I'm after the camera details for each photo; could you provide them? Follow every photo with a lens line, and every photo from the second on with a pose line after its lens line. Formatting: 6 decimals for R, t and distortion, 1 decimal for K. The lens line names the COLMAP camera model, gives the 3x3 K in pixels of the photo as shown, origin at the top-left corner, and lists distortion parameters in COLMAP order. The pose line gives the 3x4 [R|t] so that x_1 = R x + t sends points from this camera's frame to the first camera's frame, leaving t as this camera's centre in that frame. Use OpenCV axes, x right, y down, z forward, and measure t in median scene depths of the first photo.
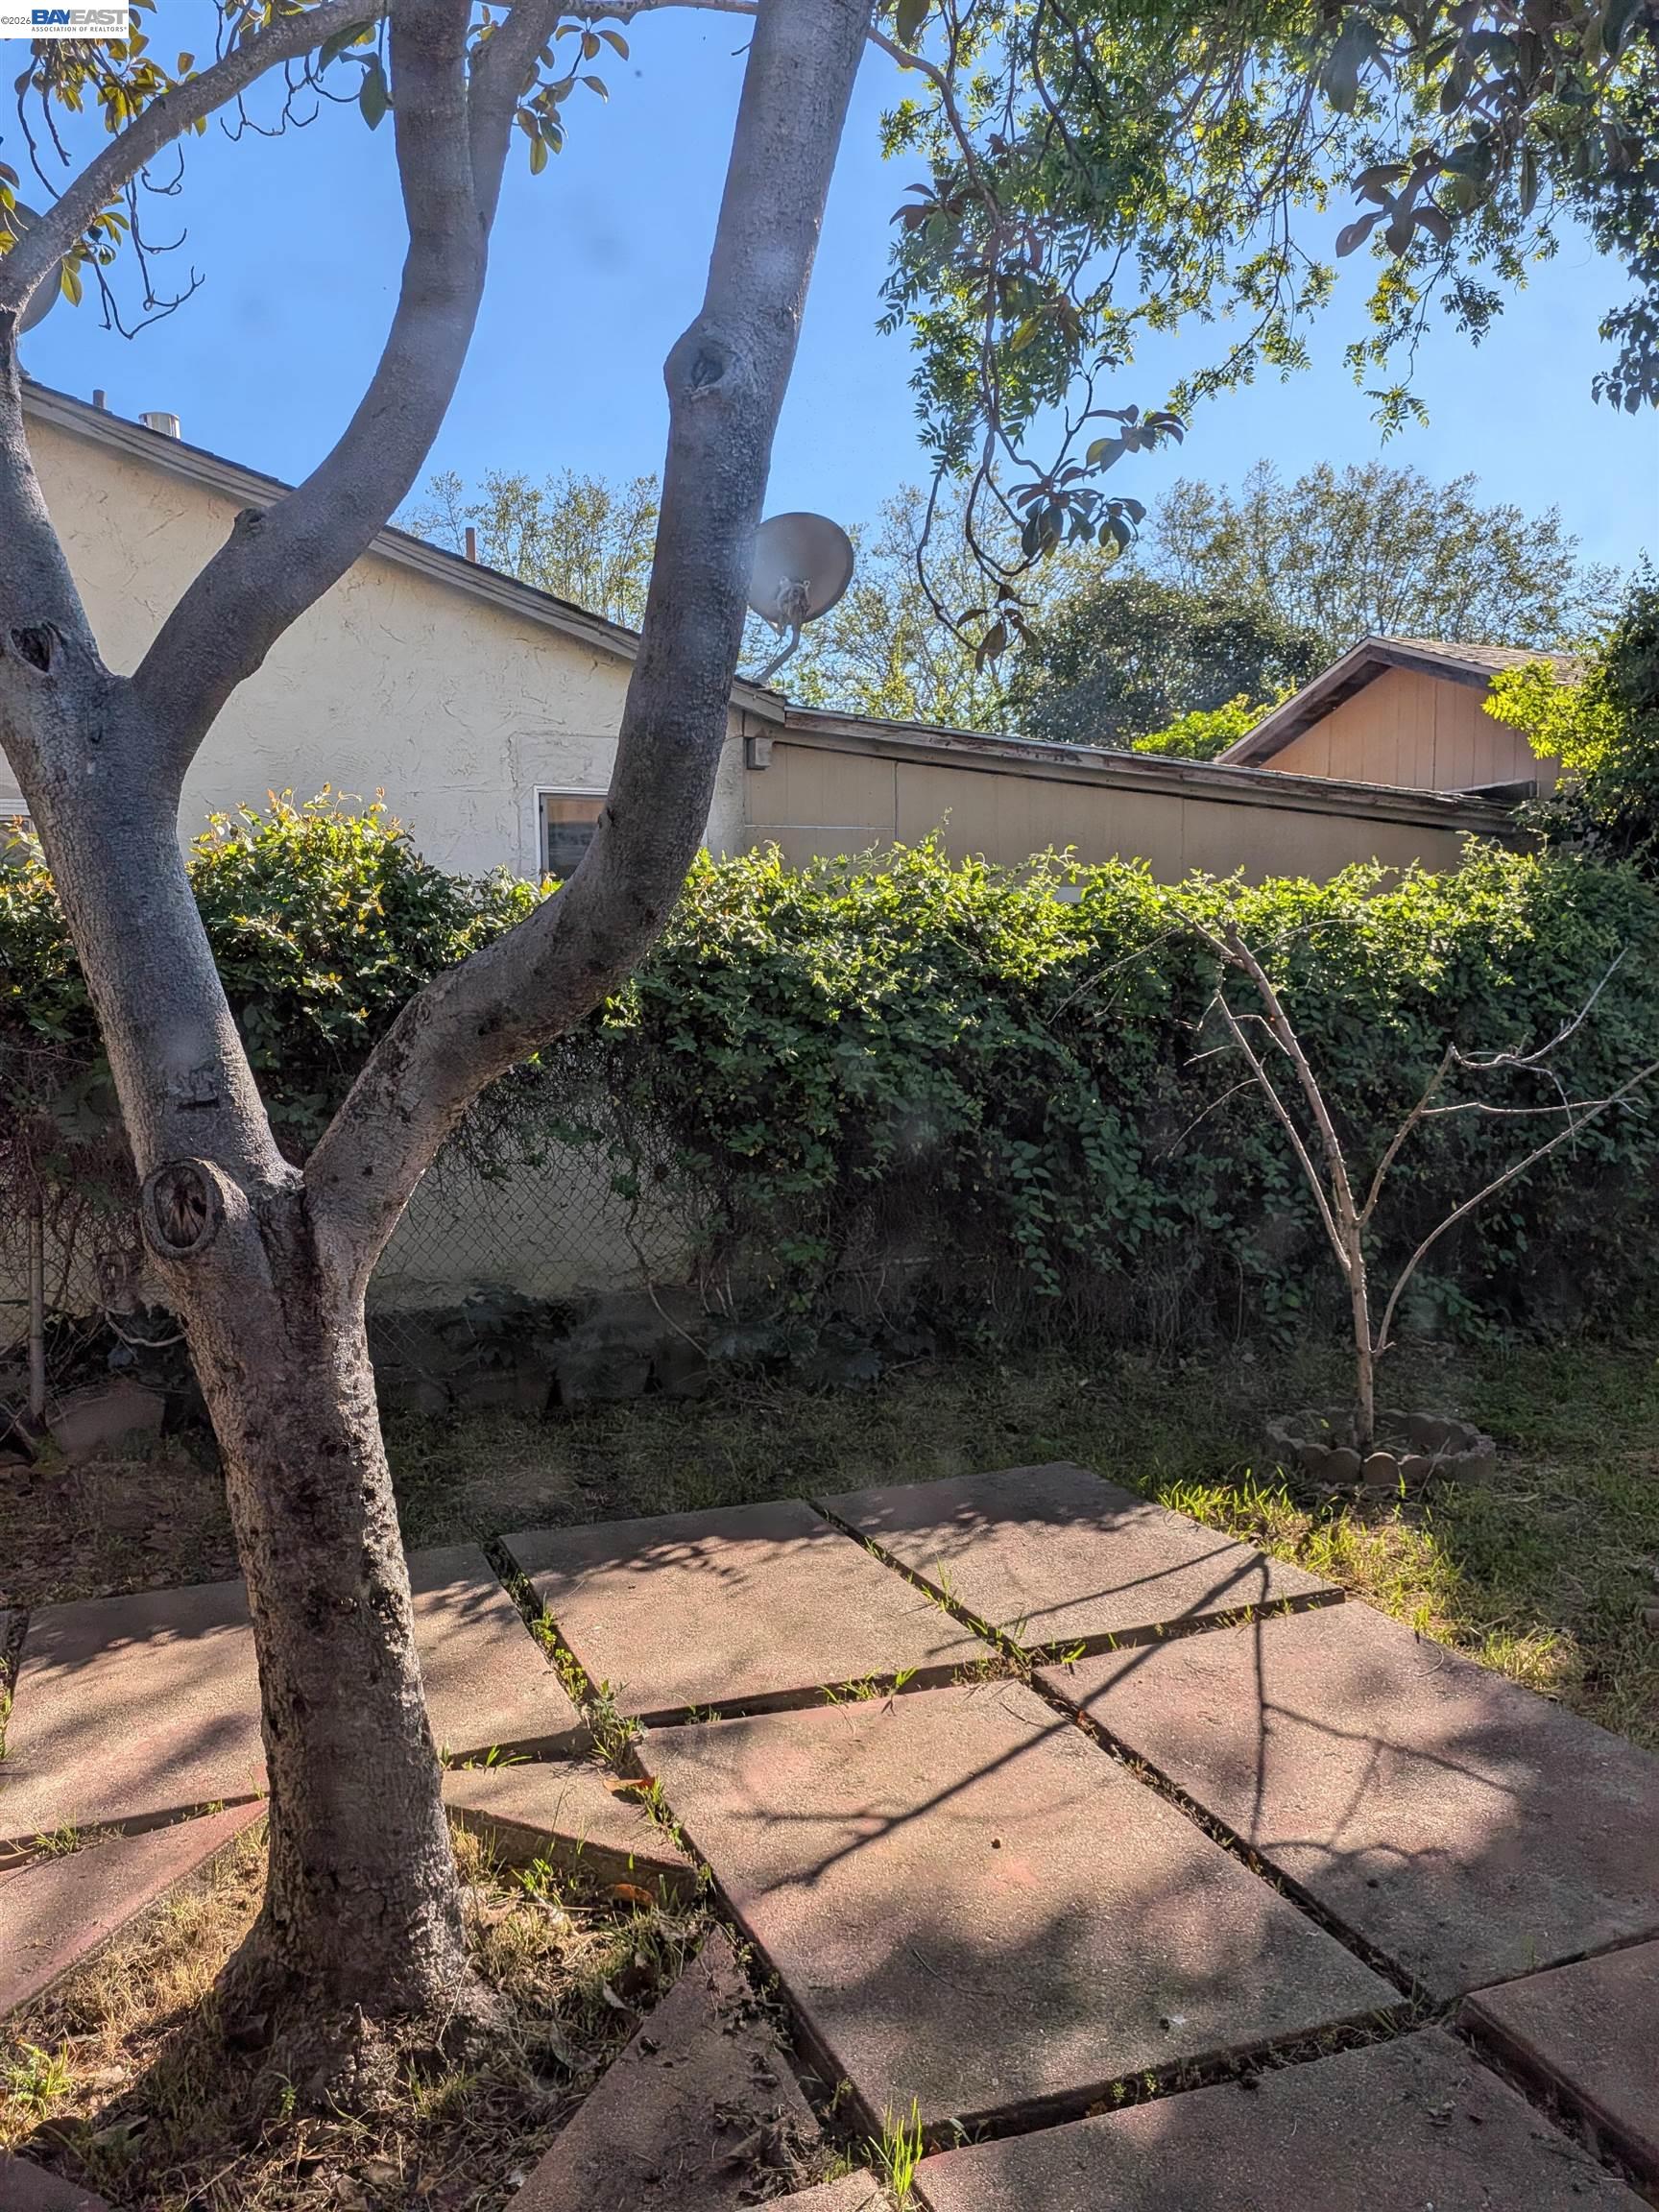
lens RADIAL K [[1592.3, 0, 830.8], [0, 1592.3, 1102.1], [0, 0, 1]] dist [0.041020, -0.057115]
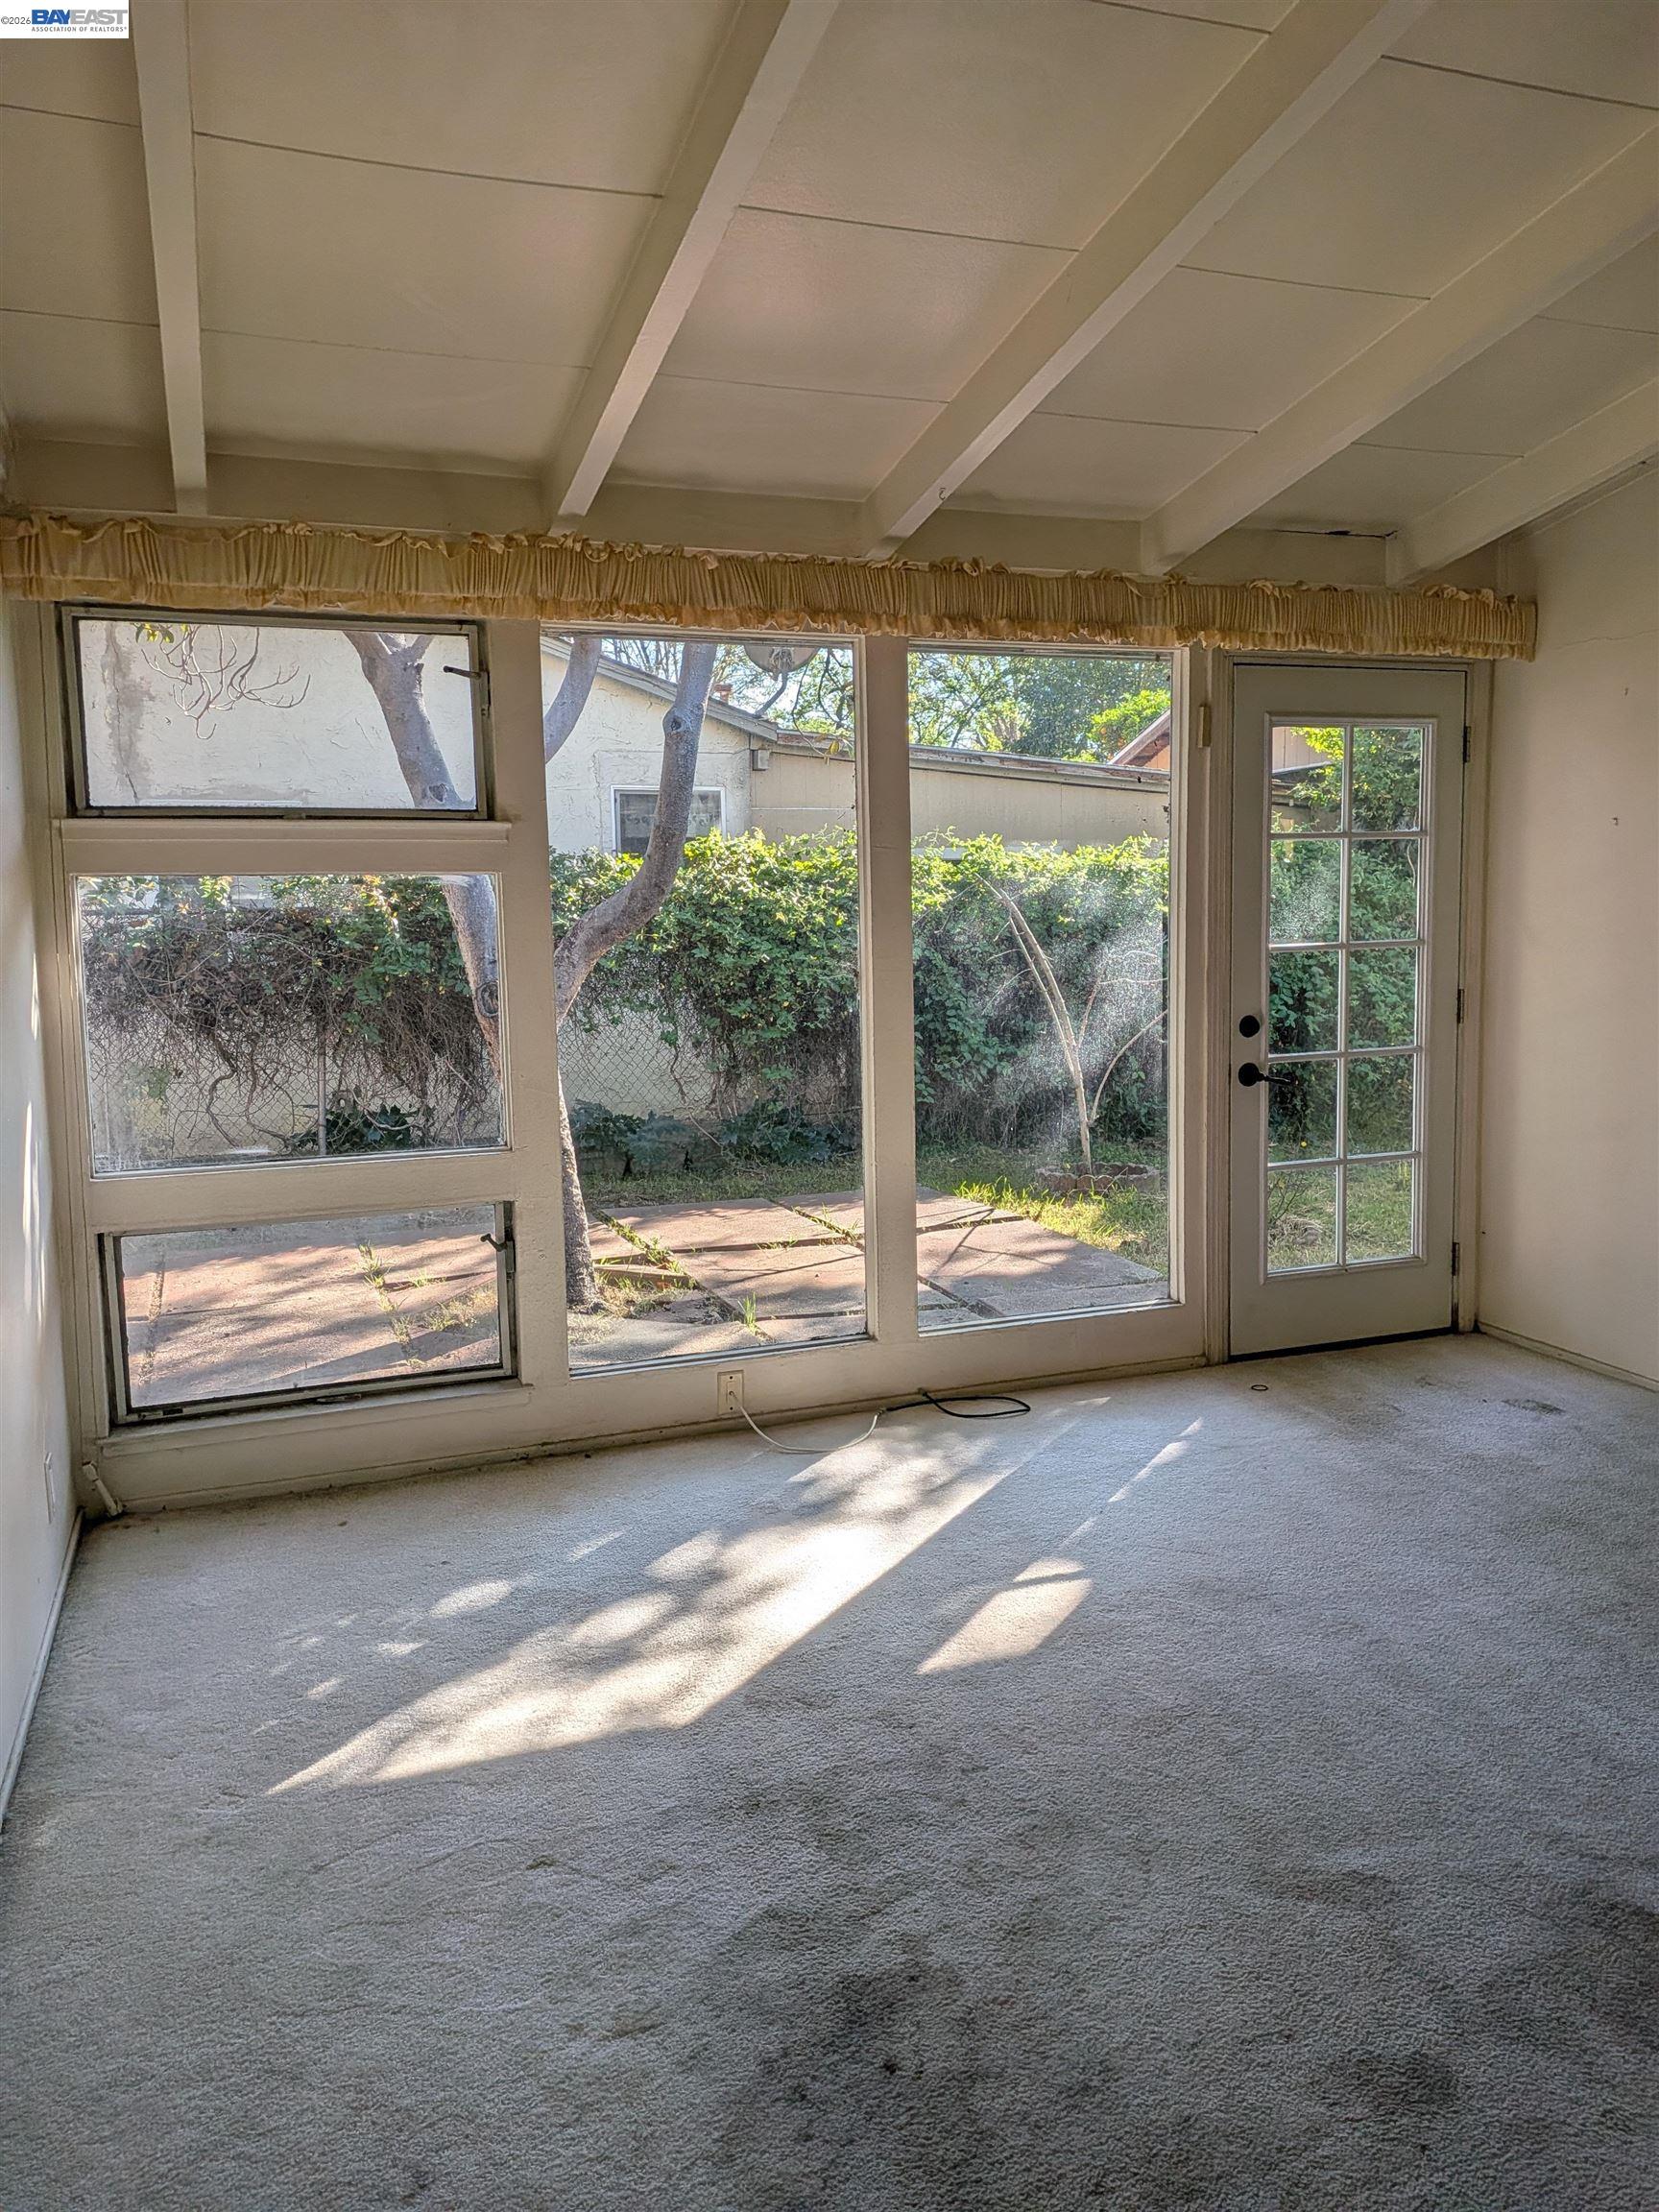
lens RADIAL K [[1592.3, 0, 888.3], [0, 1592.3, 1074.1], [0, 0, 1]] dist [0.041020, -0.057115]
pose [[0.999976, -0.004170, -0.005572, 0.108022], [0.004308, 0.999678, 0.024998, 0.049315], [0.005466, -0.025022, 0.999672, -0.657118]]
